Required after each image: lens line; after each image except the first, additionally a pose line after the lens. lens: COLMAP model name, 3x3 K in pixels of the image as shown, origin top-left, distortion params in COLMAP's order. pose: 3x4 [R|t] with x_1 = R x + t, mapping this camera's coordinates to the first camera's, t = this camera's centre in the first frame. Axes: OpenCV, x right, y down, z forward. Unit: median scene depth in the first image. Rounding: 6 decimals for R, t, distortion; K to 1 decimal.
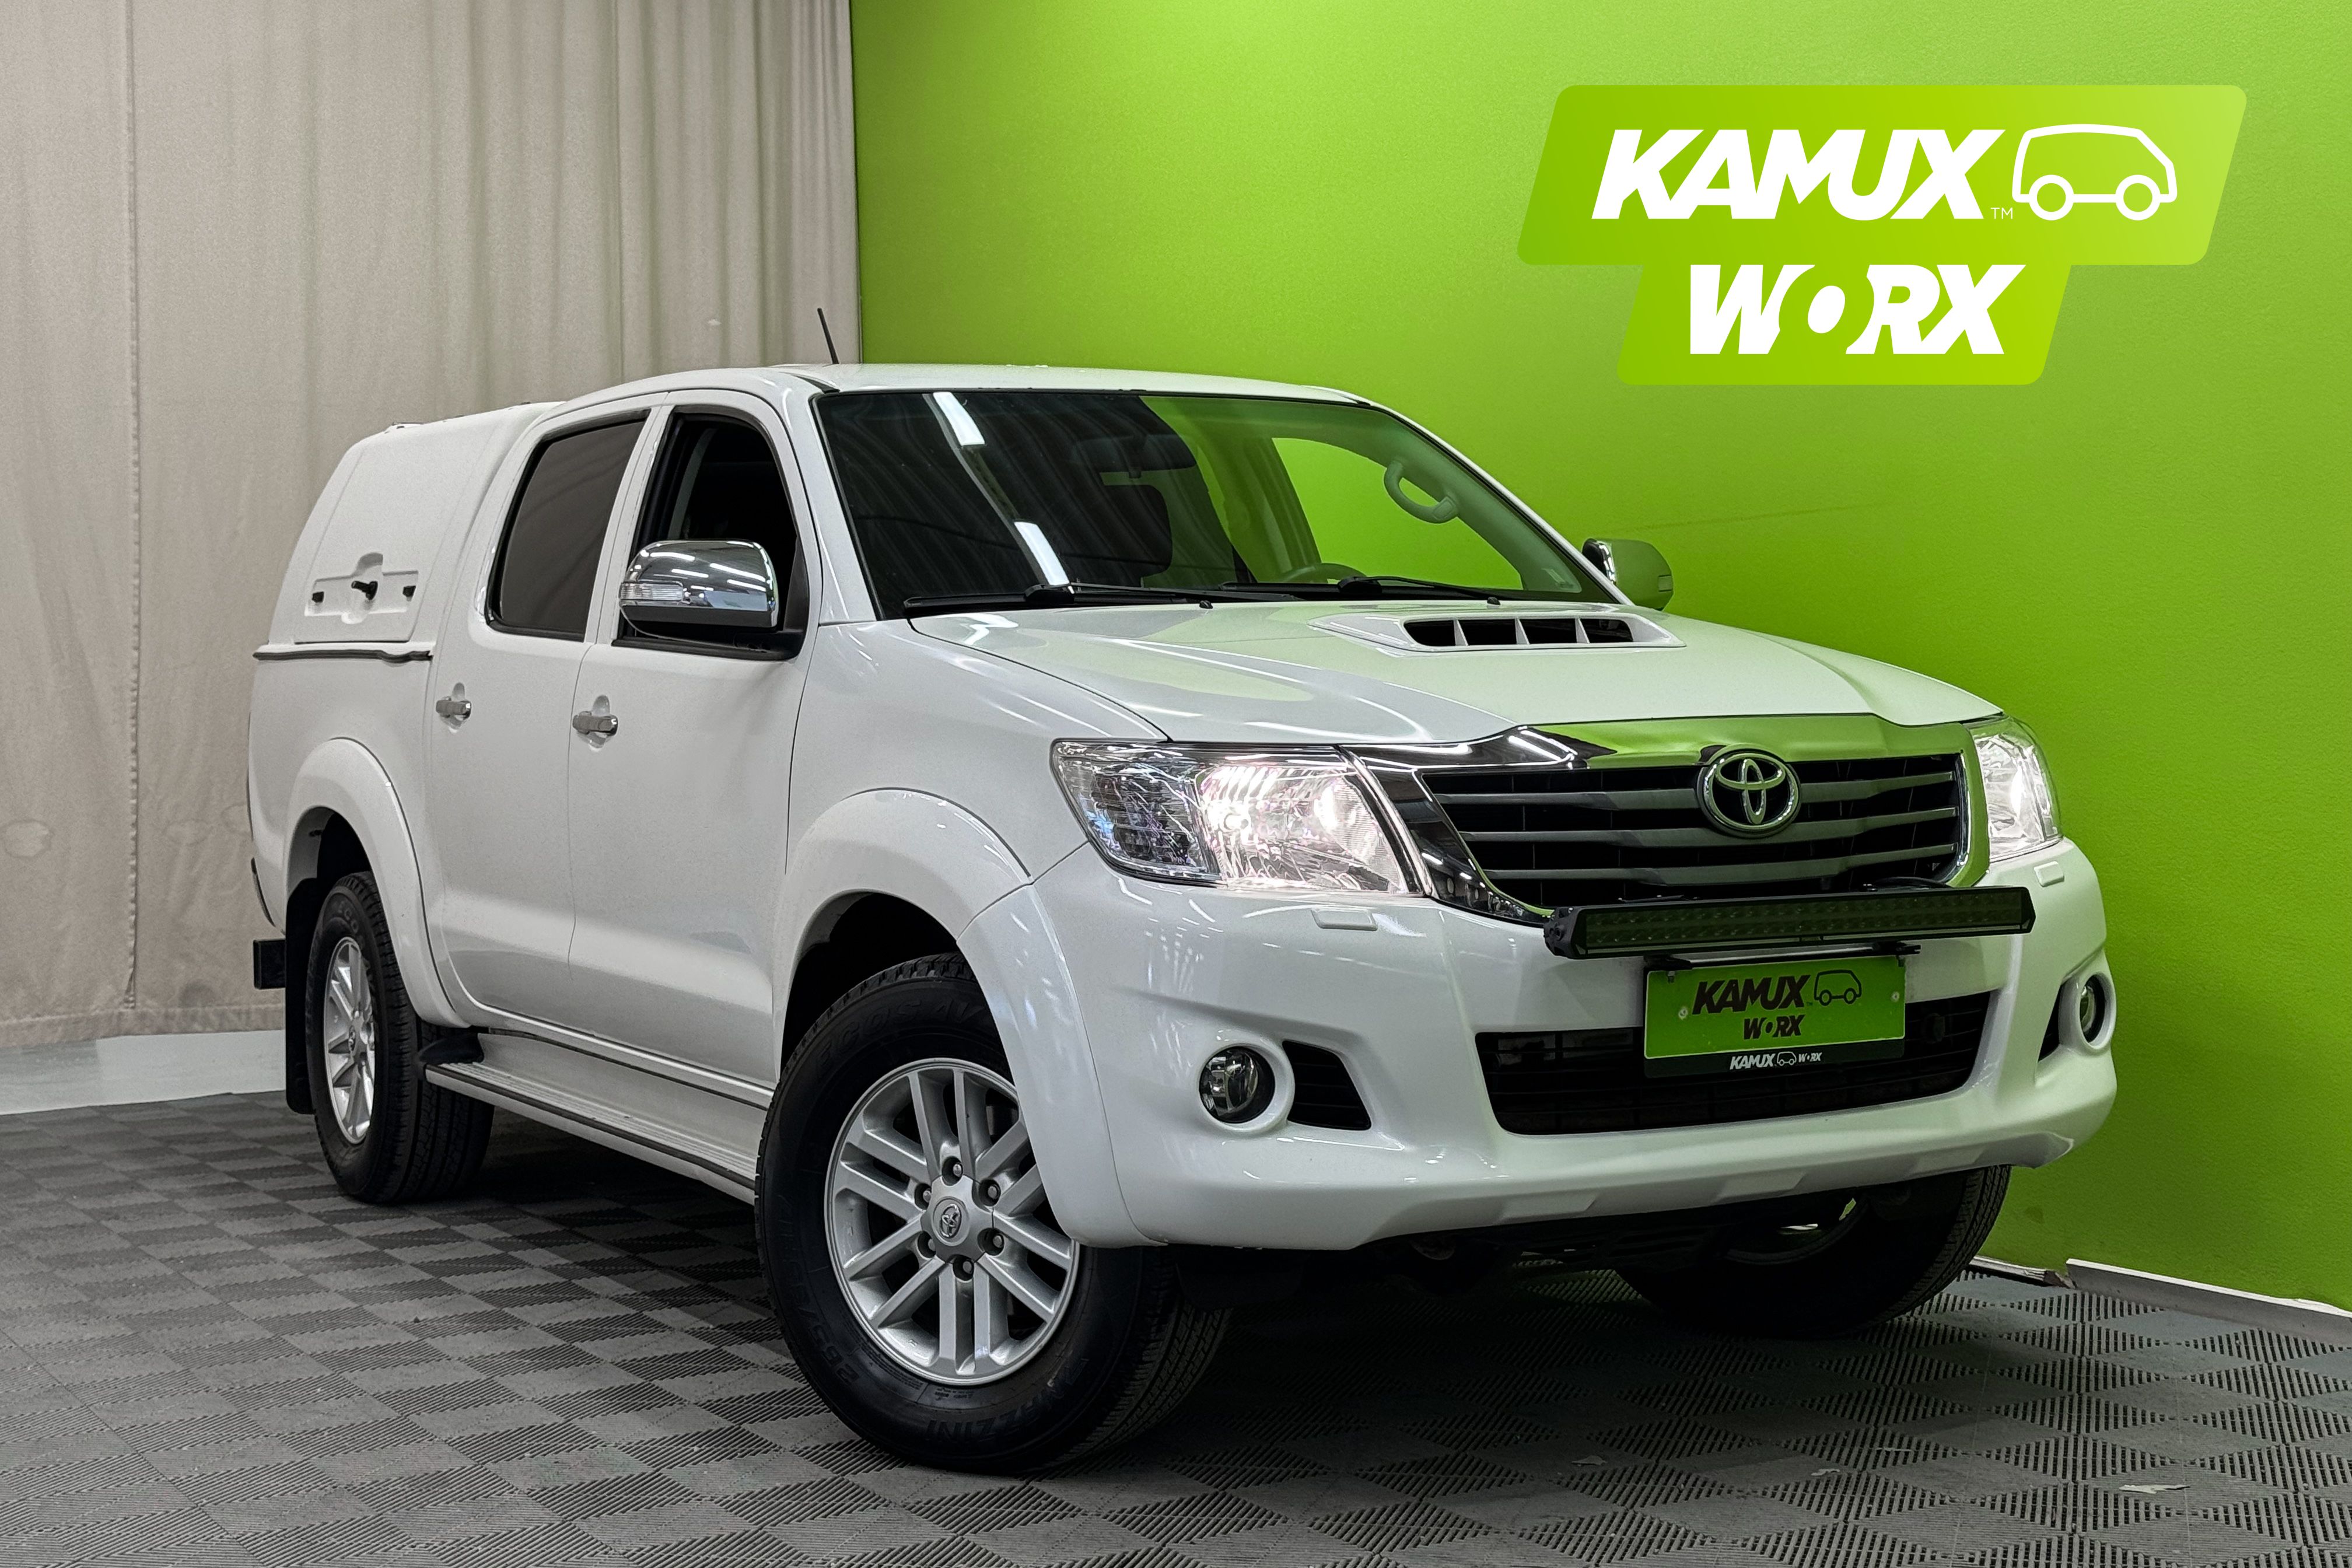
lens RADIAL K [[3378.8, 0, 1185.8], [0, 3378.8, 745.3], [0, 0, 1]] dist [0.110497, 0.042980]
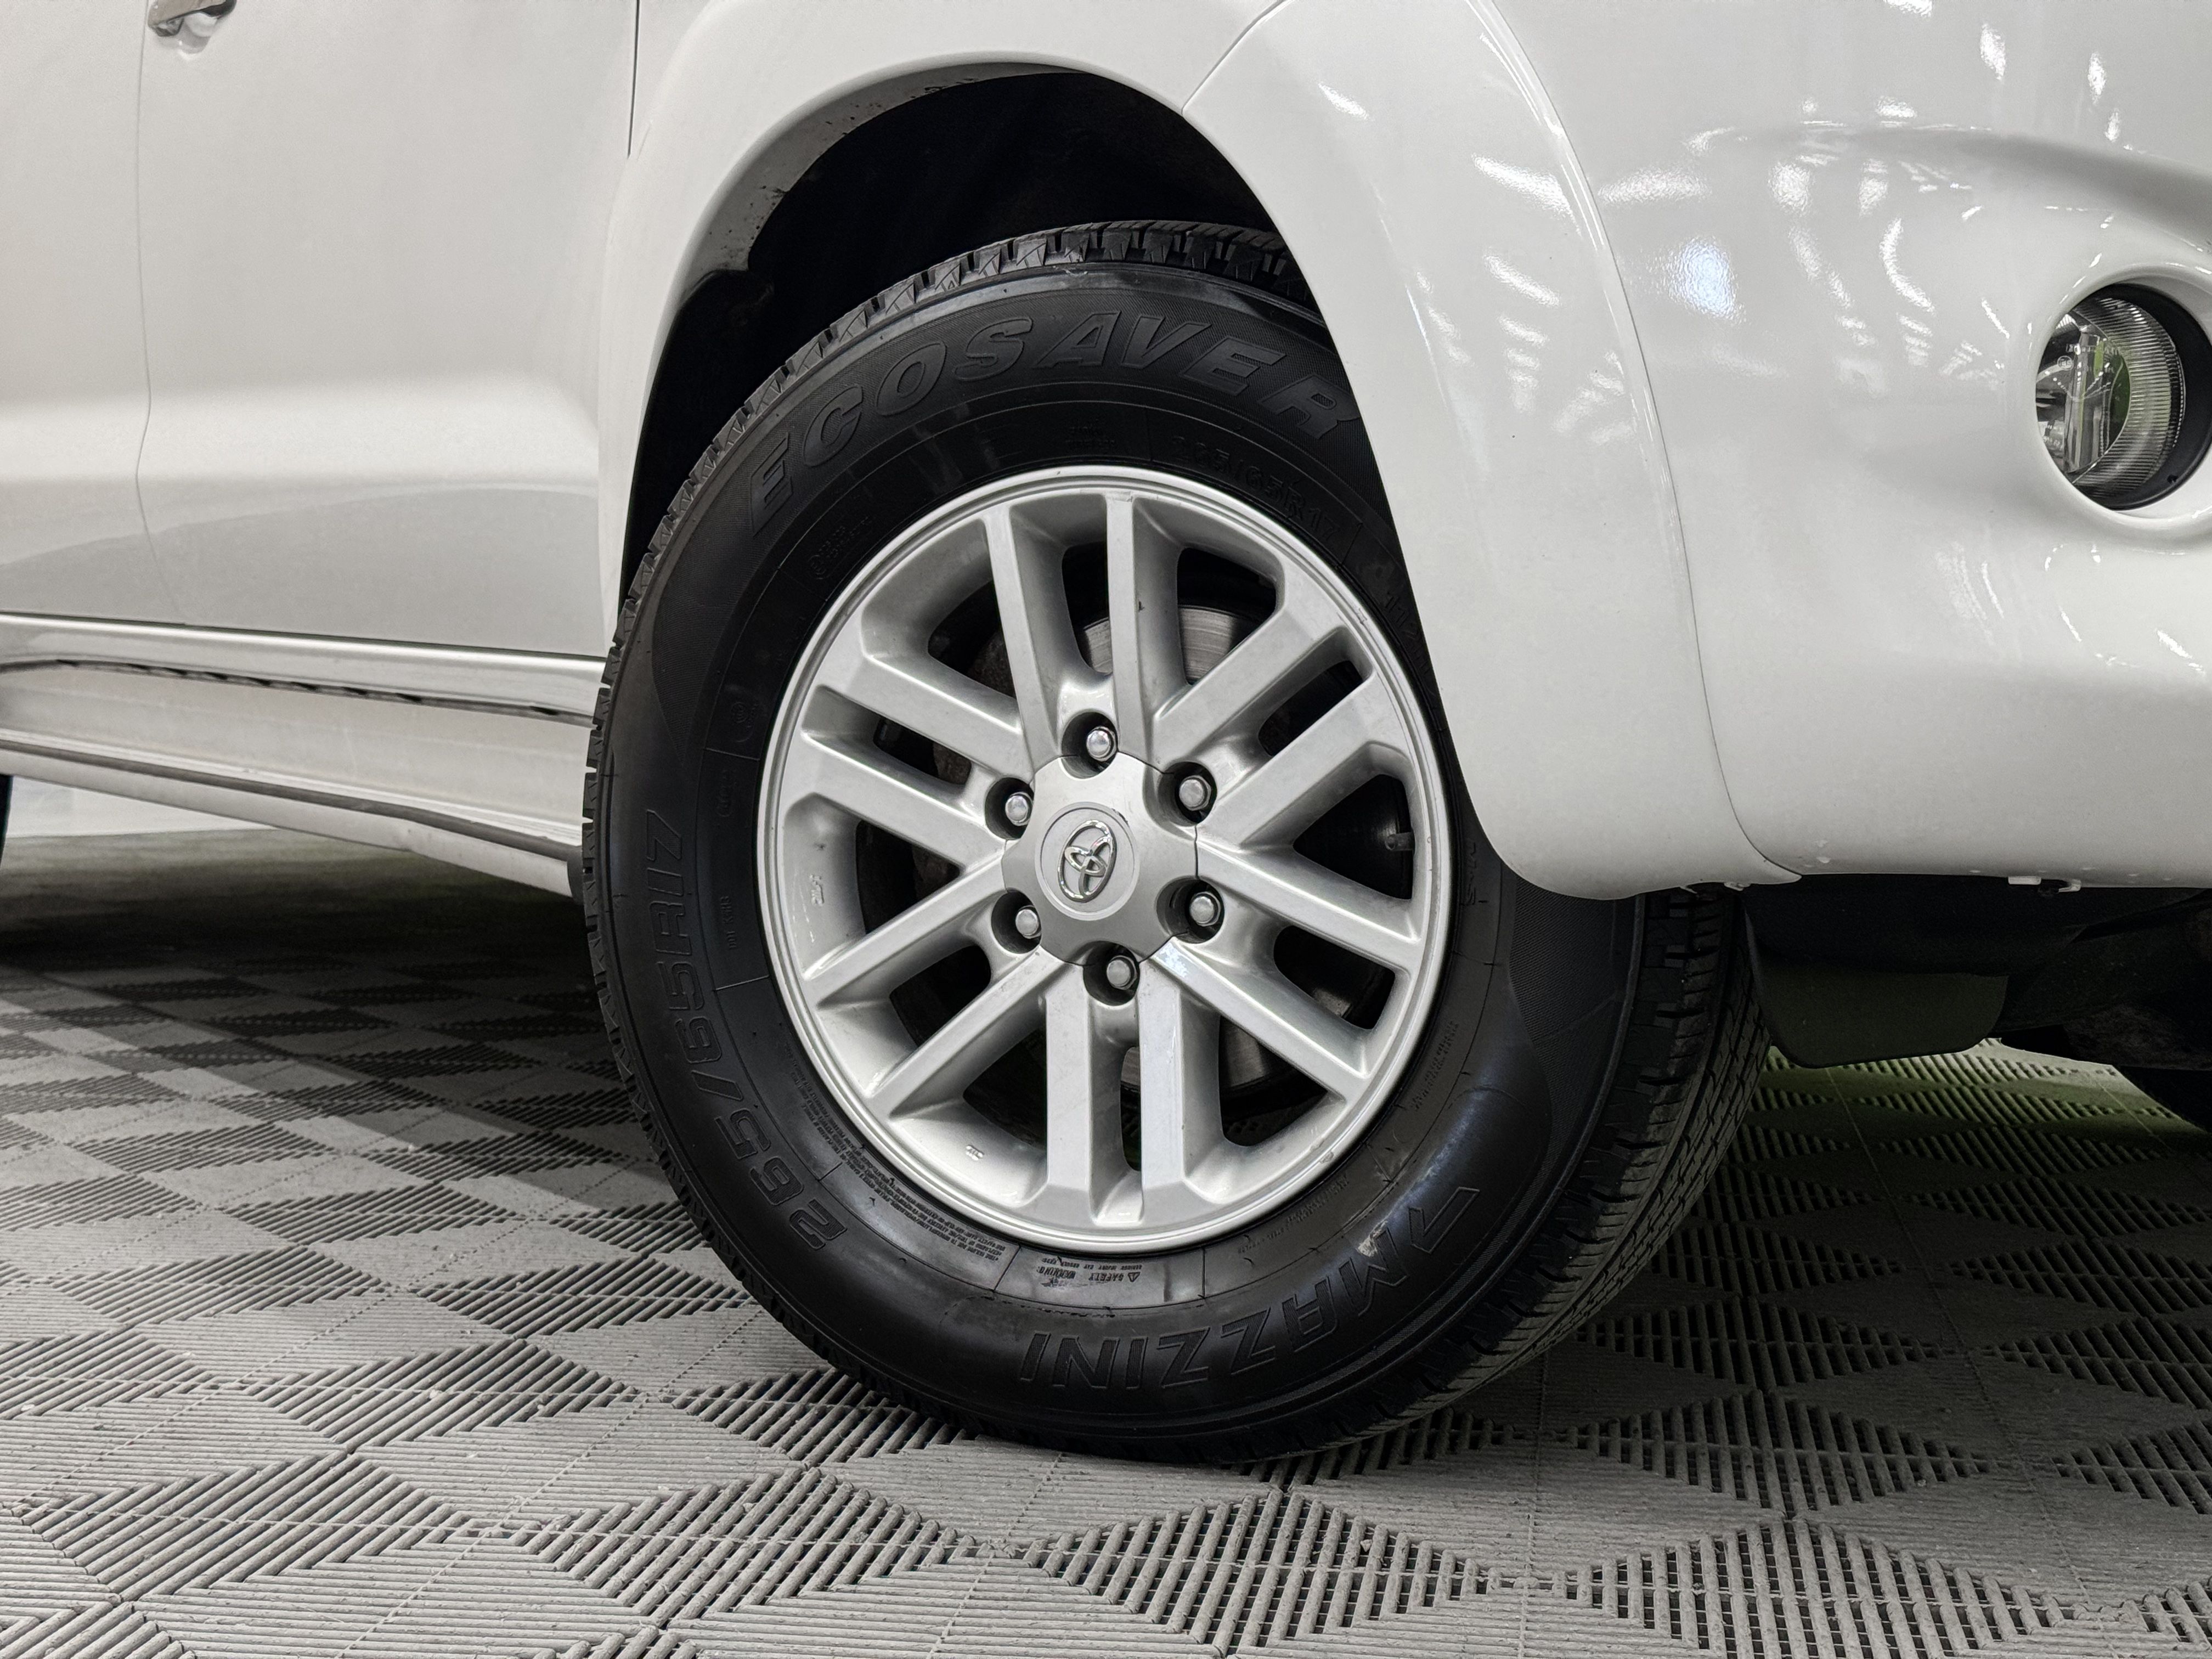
lens RADIAL K [[3092.0, 0, 1106.0], [0, 3092.0, 829.5], [0, 0, 1]] dist [0.151818, -0.312002]
pose [[0.992302, 0.023757, 0.121540, -0.136214], [-0.029022, 0.998707, 0.041736, 0.144694], [-0.120391, -0.044942, 0.991709, 0.748010]]
